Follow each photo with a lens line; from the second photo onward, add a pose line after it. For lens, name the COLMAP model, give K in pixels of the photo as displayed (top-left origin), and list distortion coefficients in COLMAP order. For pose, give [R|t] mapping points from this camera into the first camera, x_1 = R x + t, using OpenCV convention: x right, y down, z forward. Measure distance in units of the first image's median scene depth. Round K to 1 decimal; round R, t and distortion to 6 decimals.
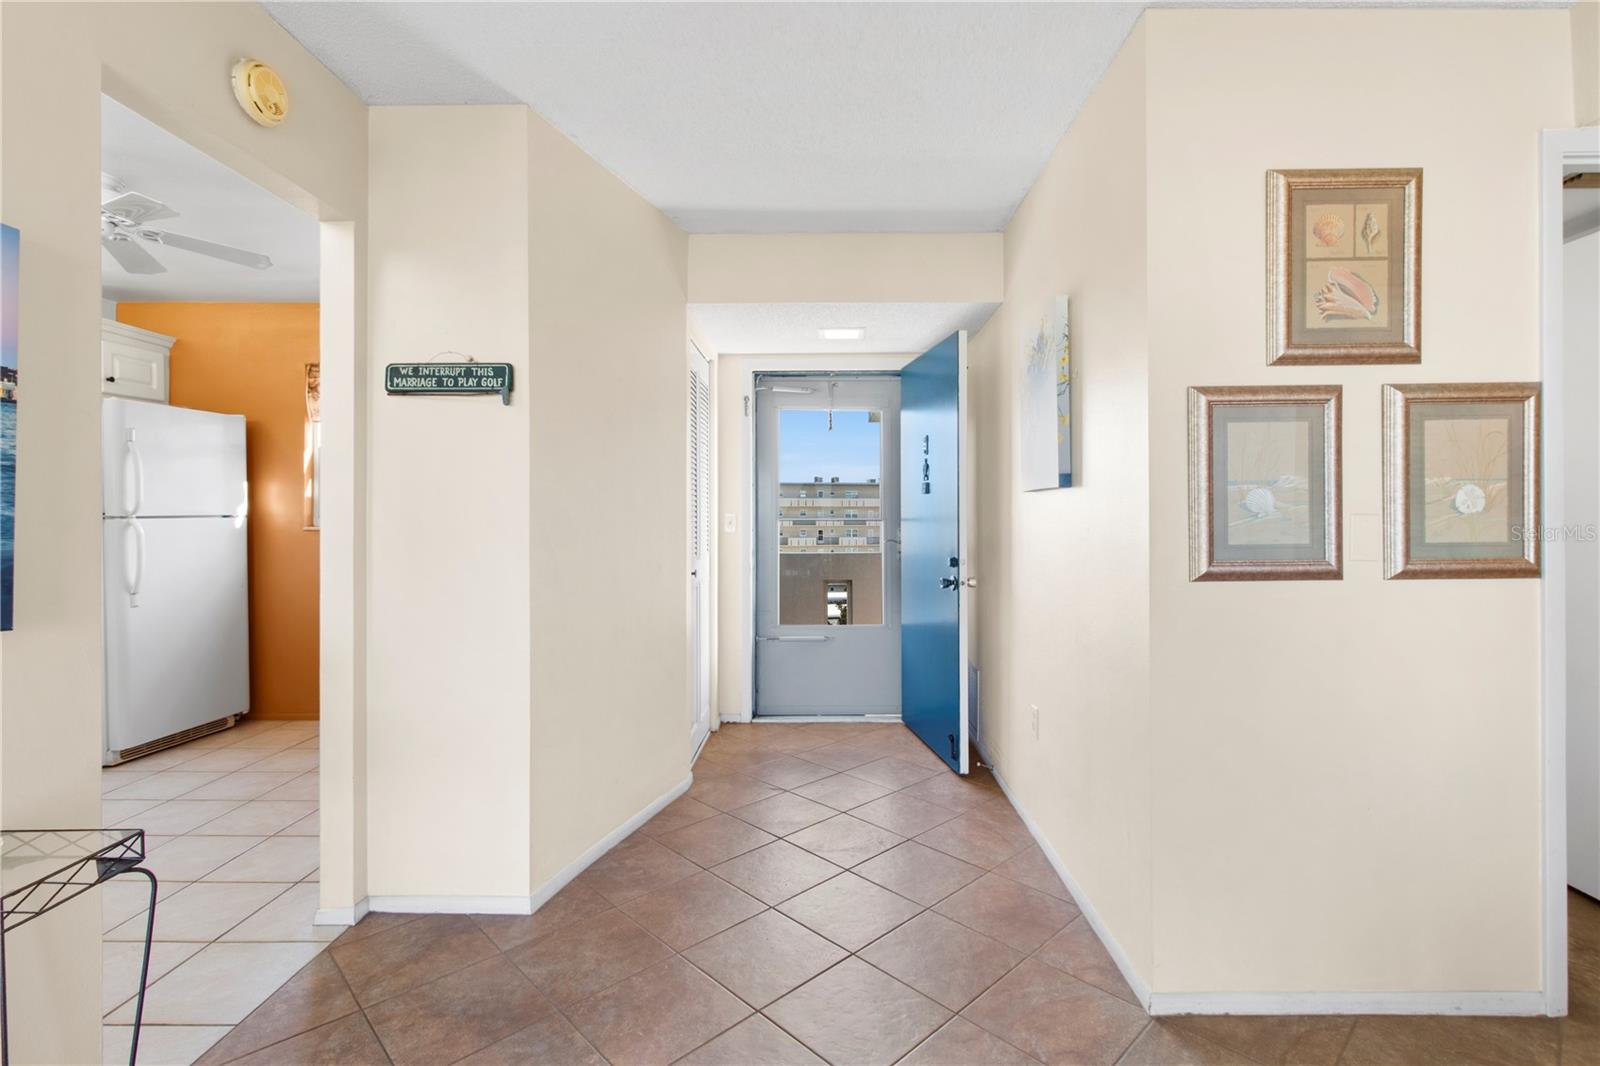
lens RADIAL K [[768.4, 0, 803.4], [0, 768.4, 521.7], [0, 0, 1]] dist [-0.001449, -0.000457]
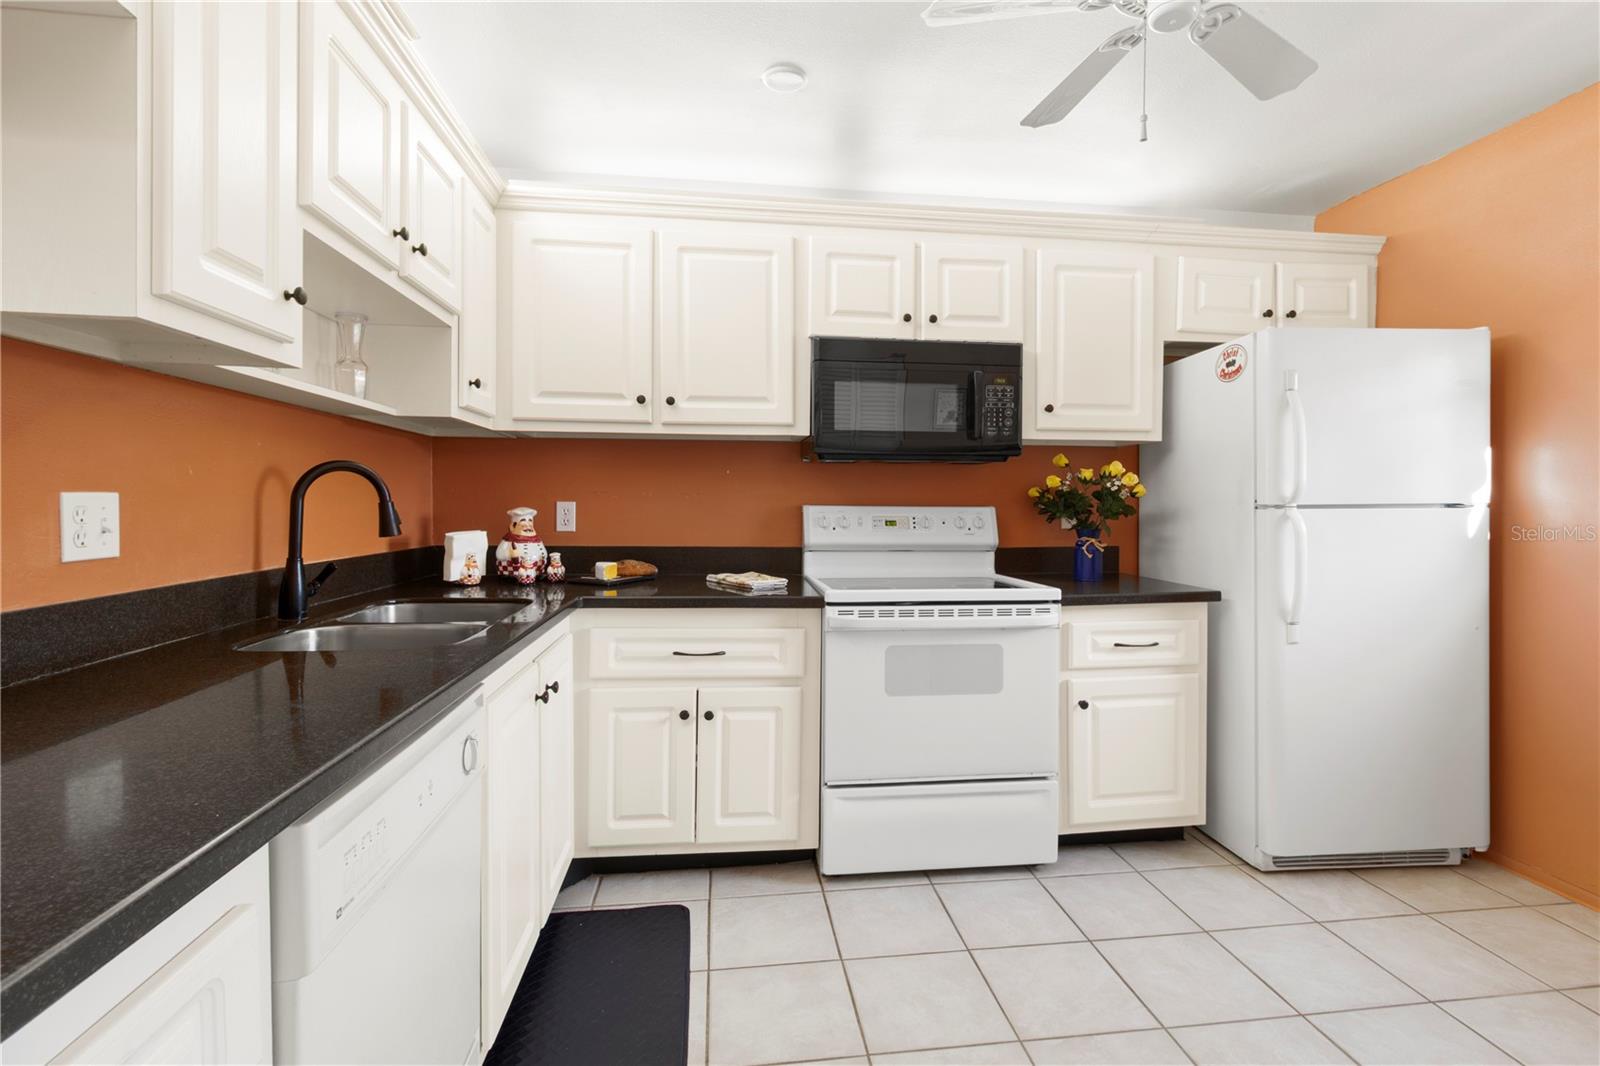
lens RADIAL K [[768.4, 0, 840.5], [0, 768.4, 511.5], [0, 0, 1]] dist [-0.001449, -0.000457]
pose [[0.179213, 0.007929, -0.983778, -0.300758], [-0.009921, 0.999931, 0.006252, -0.002025], [0.983760, 0.008640, 0.179279, 0.507765]]
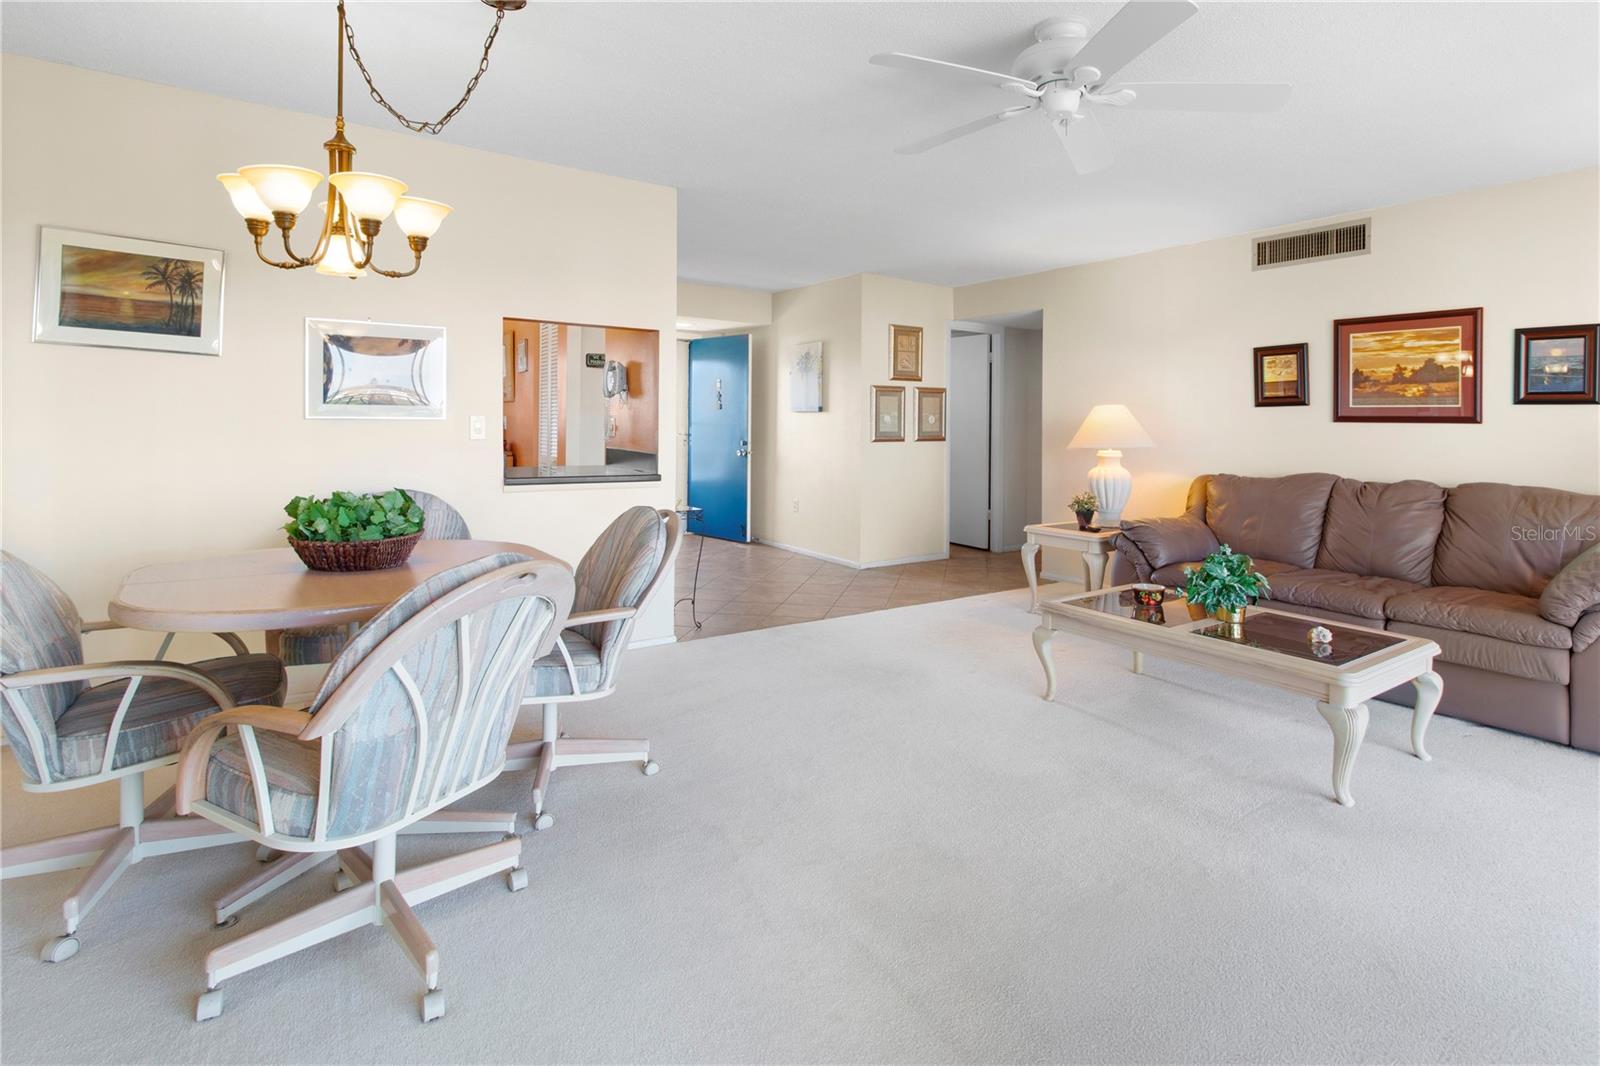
lens RADIAL K [[807.9, 0, 869.9], [0, 807.9, 414.1], [0, 0, 1]] dist [0.000140, 0.001685]
pose [[0.779159, 0.019827, 0.626512, -0.946105], [-0.011540, 0.999784, -0.017288, 0.007919], [-0.626720, 0.006240, 0.779220, -0.969343]]
